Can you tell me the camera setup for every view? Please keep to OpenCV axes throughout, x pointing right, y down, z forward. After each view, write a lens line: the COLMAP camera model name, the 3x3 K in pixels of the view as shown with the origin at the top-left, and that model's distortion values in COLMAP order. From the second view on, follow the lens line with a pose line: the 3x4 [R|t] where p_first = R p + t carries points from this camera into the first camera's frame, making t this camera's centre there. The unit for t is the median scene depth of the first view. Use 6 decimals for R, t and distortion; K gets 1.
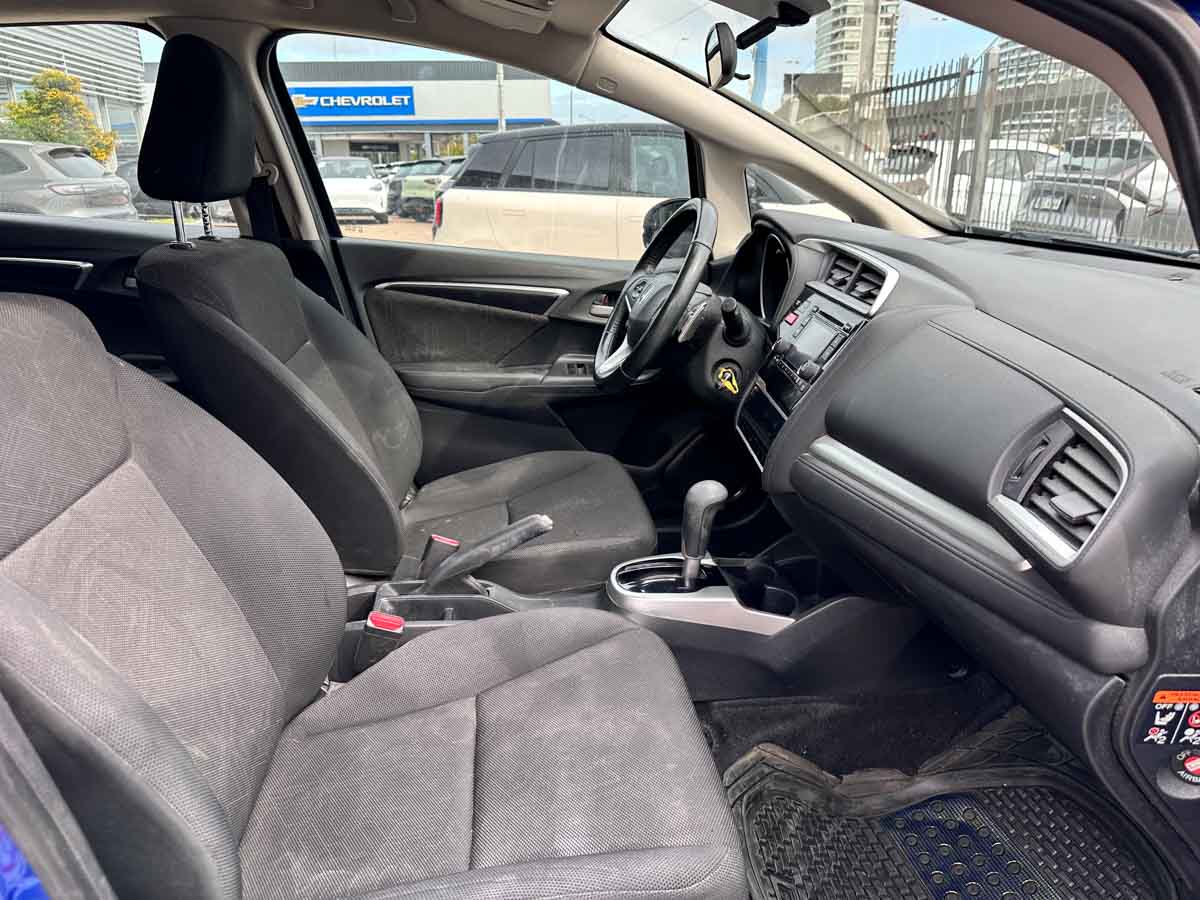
lens RADIAL K [[846.6, 0, 586.1], [0, 846.6, 452.8], [0, 0, 1]] dist [0.031678, -0.034341]
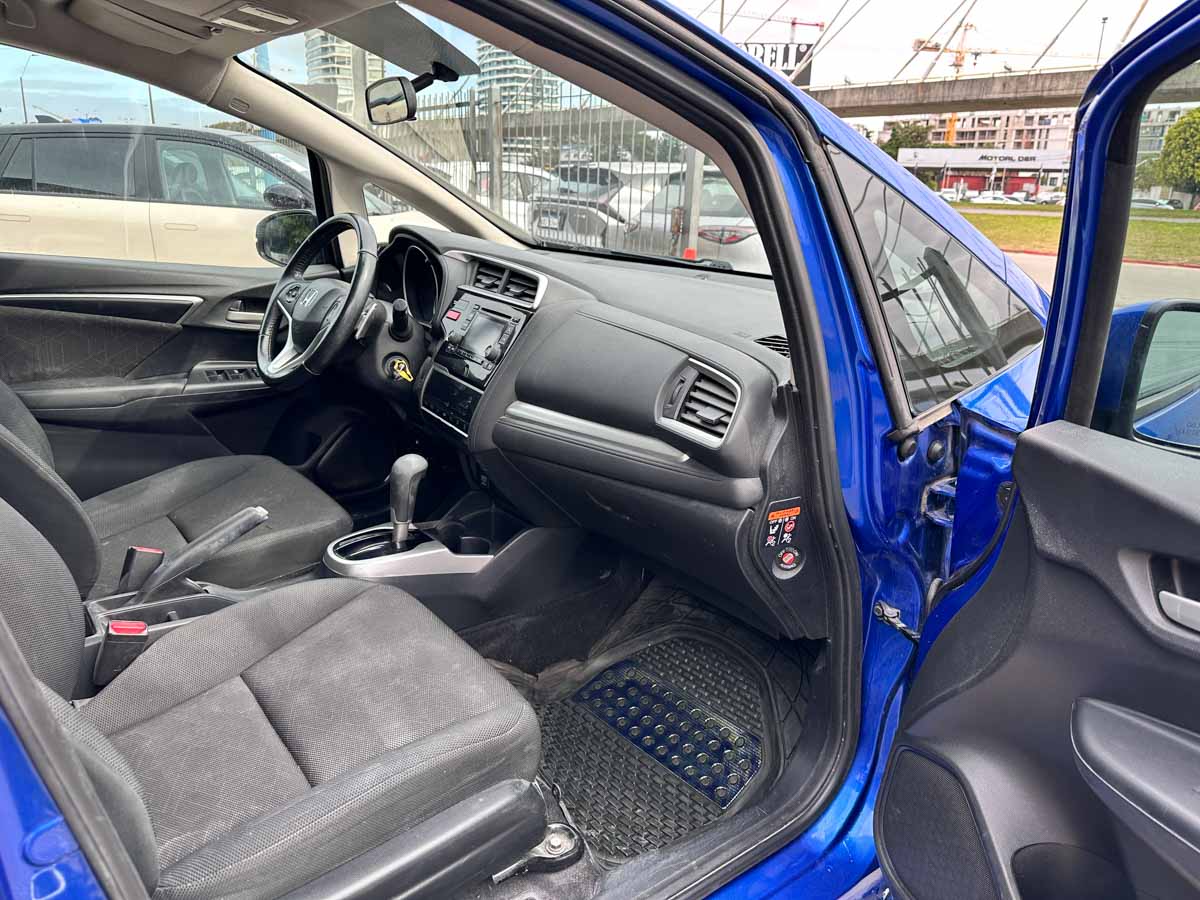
lens RADIAL K [[846.6, 0, 592.3], [0, 846.6, 448.2], [0, 0, 1]] dist [0.031678, -0.034341]
pose [[0.855271, -0.116562, 0.504901, -0.225101], [0.124695, 0.992036, 0.017798, 0.034612], [-0.502954, 0.047737, 0.862994, -0.140930]]
